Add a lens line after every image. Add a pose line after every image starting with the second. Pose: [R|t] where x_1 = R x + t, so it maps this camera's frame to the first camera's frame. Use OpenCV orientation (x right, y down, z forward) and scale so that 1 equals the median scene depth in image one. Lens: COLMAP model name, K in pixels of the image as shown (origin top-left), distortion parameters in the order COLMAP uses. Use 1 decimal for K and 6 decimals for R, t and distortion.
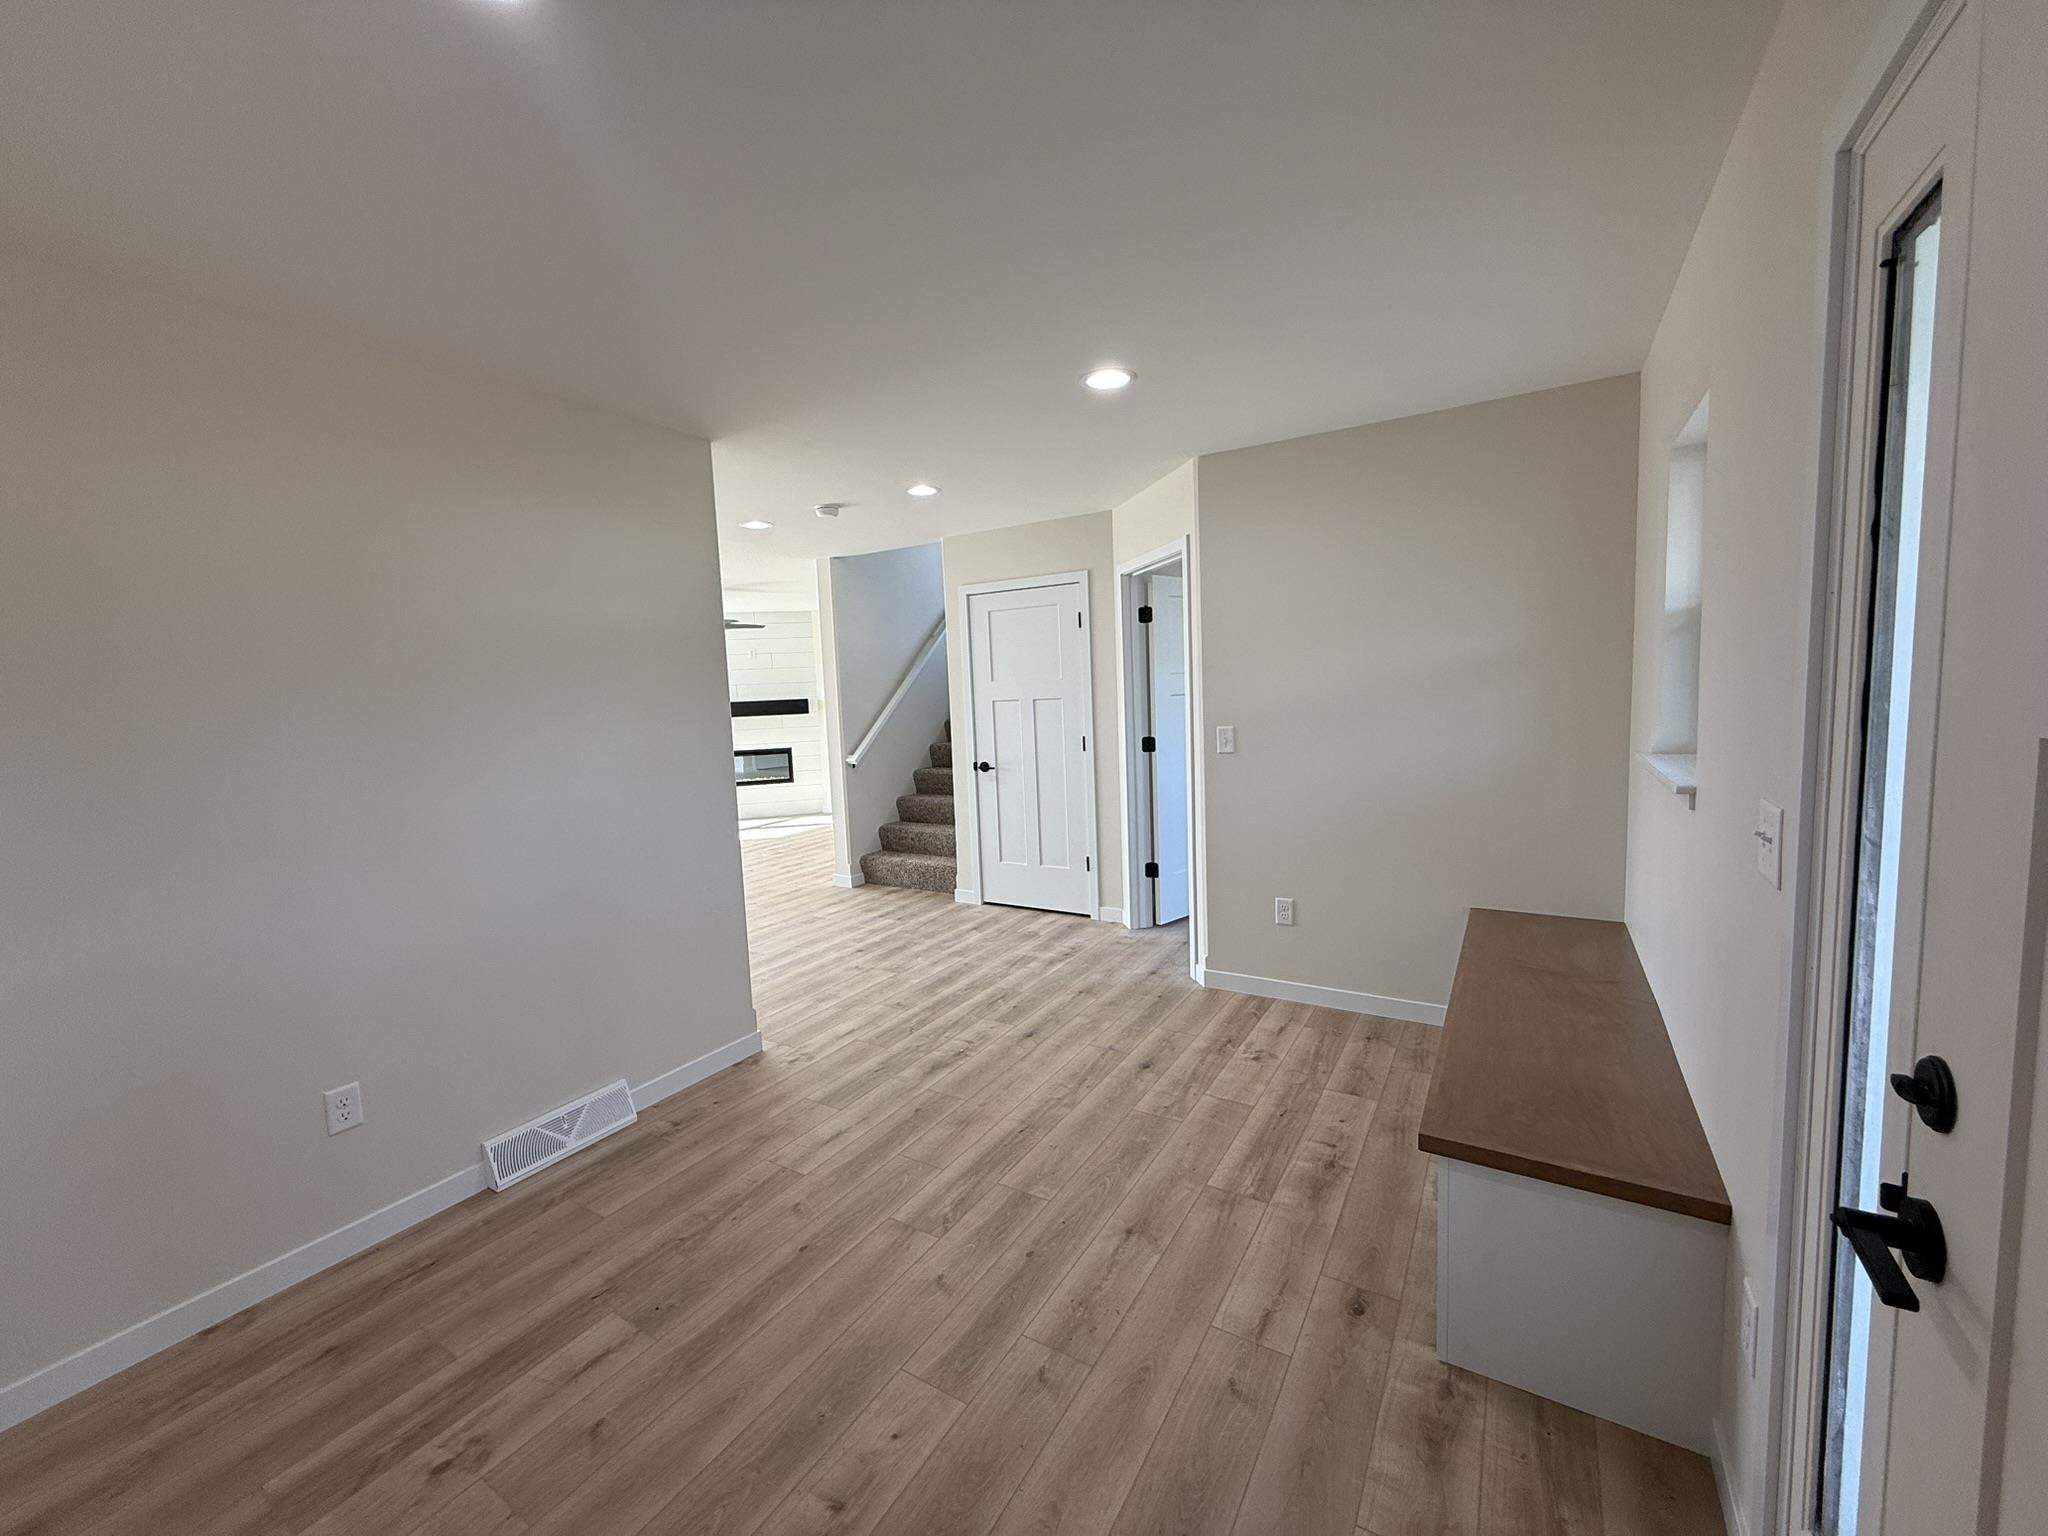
lens RADIAL K [[804.7, 0, 1013.2], [0, 804.7, 763.4], [0, 0, 1]] dist [0.015853, 0.000276]
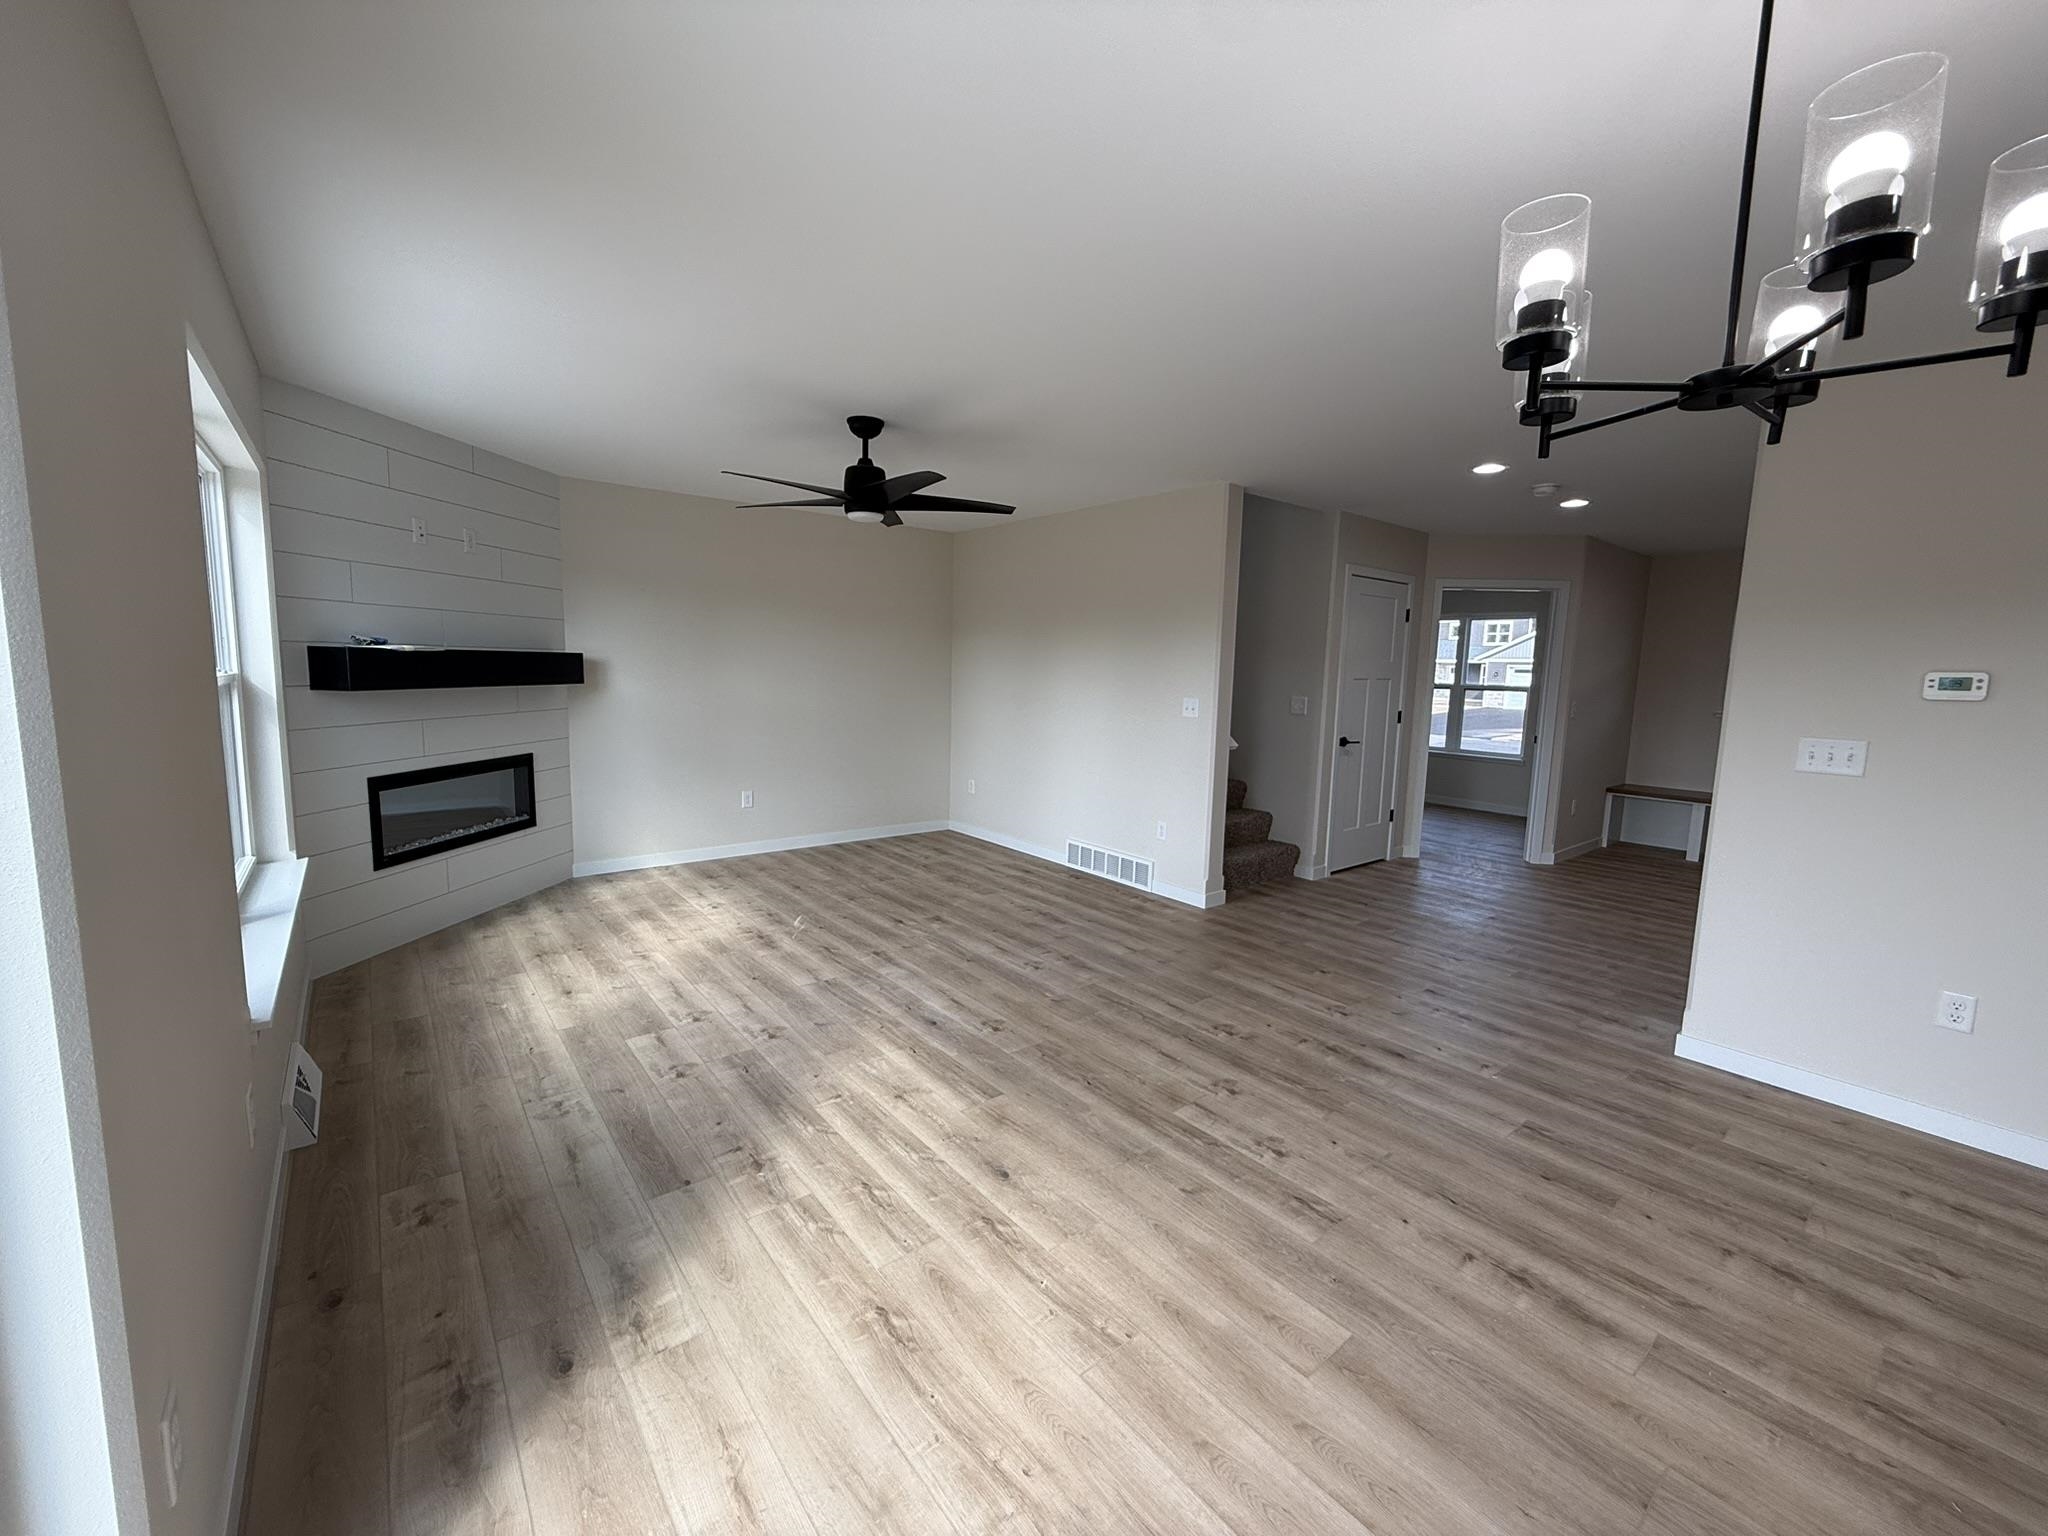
lens RADIAL K [[804.7, 0, 1013.2], [0, 804.7, 763.4], [0, 0, 1]] dist [0.015853, 0.000276]
pose [[0.323958, -0.073292, 0.943228, -1.163511], [0.047649, 0.996993, 0.061104, -0.055819], [-0.944871, 0.025149, 0.326476, 1.043521]]
